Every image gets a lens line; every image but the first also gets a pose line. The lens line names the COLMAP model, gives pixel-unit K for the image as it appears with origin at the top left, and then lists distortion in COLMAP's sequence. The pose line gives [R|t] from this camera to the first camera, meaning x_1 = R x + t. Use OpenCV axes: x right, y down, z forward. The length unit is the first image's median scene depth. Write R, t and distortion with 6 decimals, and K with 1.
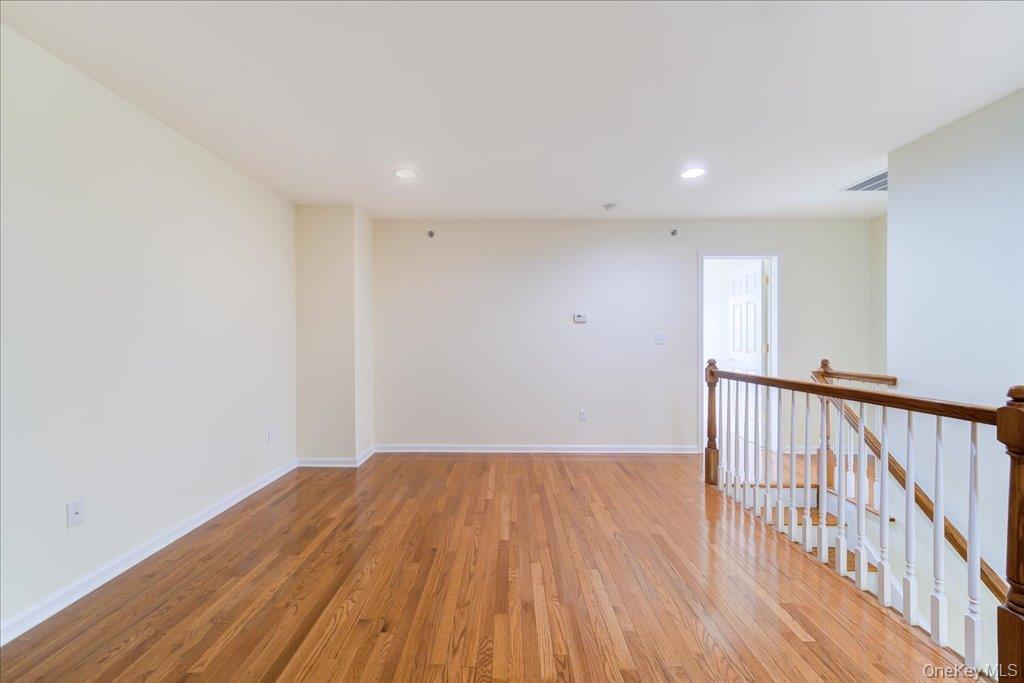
lens RADIAL K [[406.7, 0, 505.8], [0, 406.7, 338.6], [0, 0, 1]] dist [0.001137, -0.000043]
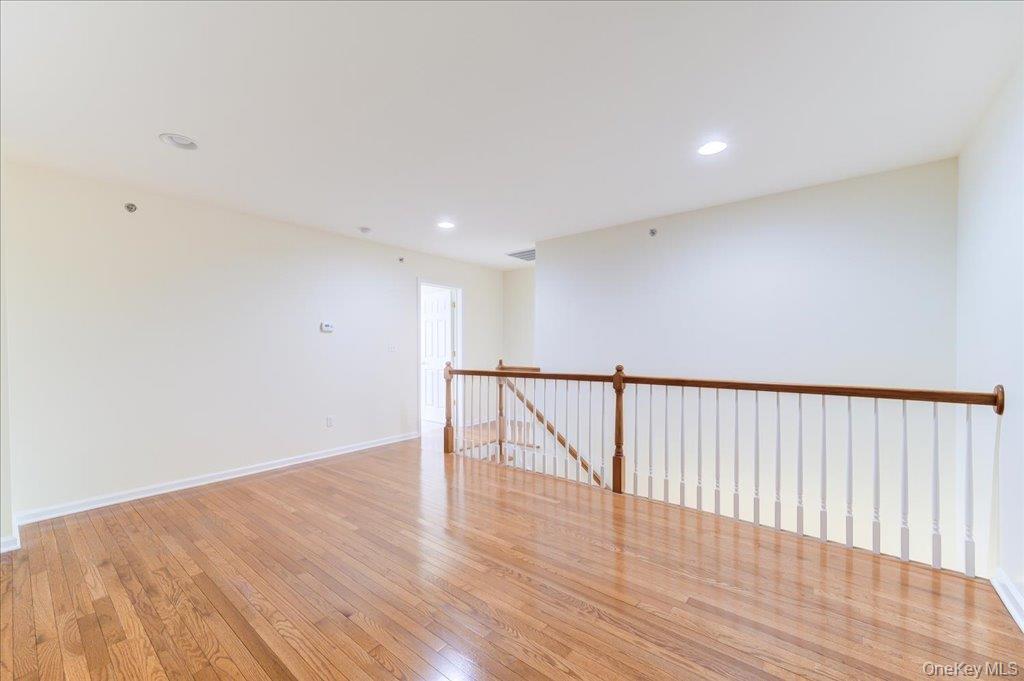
lens RADIAL K [[406.7, 0, 503.9], [0, 406.7, 343.8], [0, 0, 1]] dist [0.001137, -0.000043]
pose [[0.626967, 0.003129, 0.779039, -0.490823], [0.001994, 0.999982, -0.005621, -0.002547], [-0.779043, 0.005078, 0.626950, -0.007754]]
